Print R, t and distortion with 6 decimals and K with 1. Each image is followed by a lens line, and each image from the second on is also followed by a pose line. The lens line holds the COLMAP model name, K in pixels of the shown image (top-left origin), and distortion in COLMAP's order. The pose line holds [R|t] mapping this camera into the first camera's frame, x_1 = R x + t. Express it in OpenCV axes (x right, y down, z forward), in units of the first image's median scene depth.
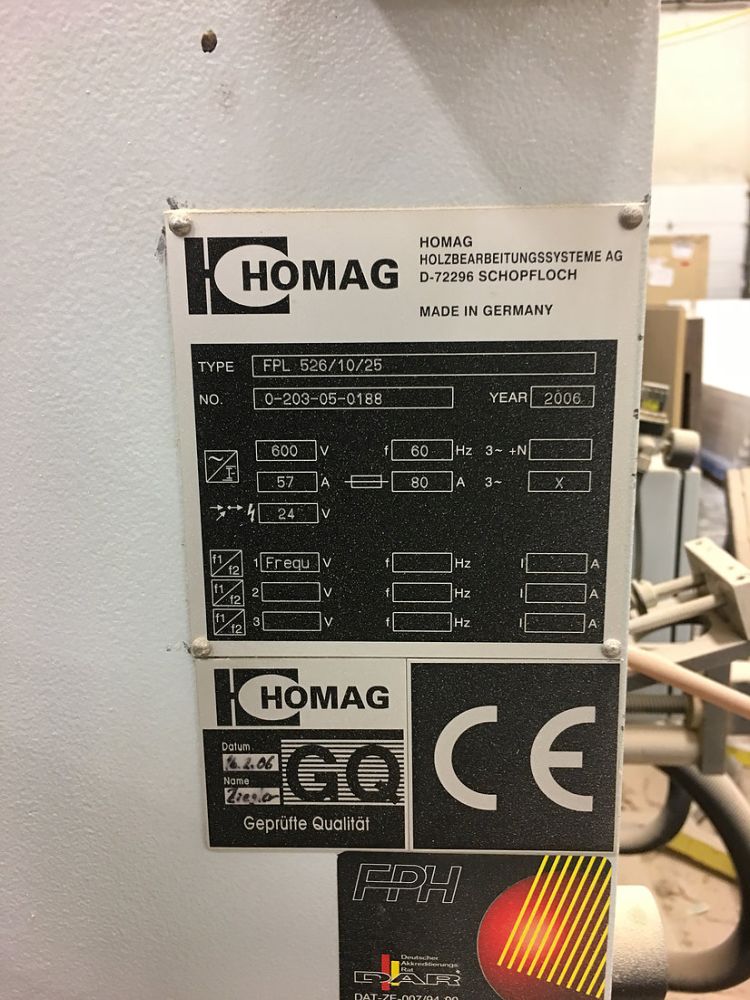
lens RADIAL K [[855.5, 0, 374.9], [0, 855.5, 500.0], [0, 0, 1]] dist [0.030740, -0.006204]
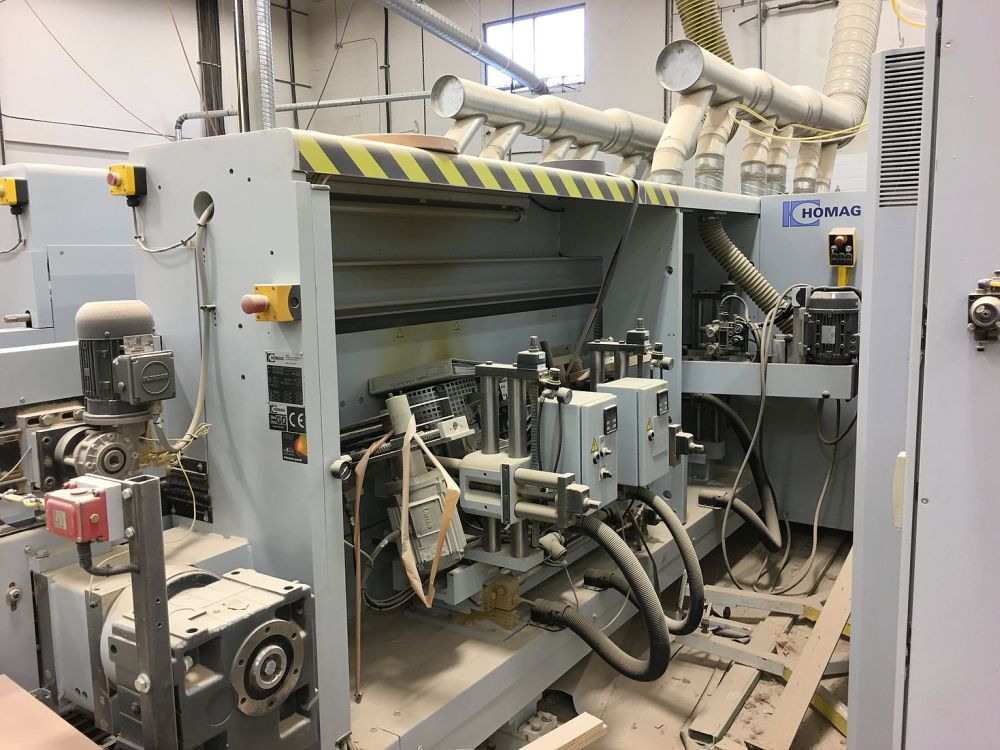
lens RADIAL K [[855.5, 0, 500.5], [0, 855.5, 374.3], [0, 0, 1]] dist [0.030740, -0.006204]
pose [[0.859563, 0.070470, -0.506148, 5.706466], [-0.096239, 0.995047, -0.024898, -0.094593], [0.501886, 0.070113, 0.862087, -4.839235]]
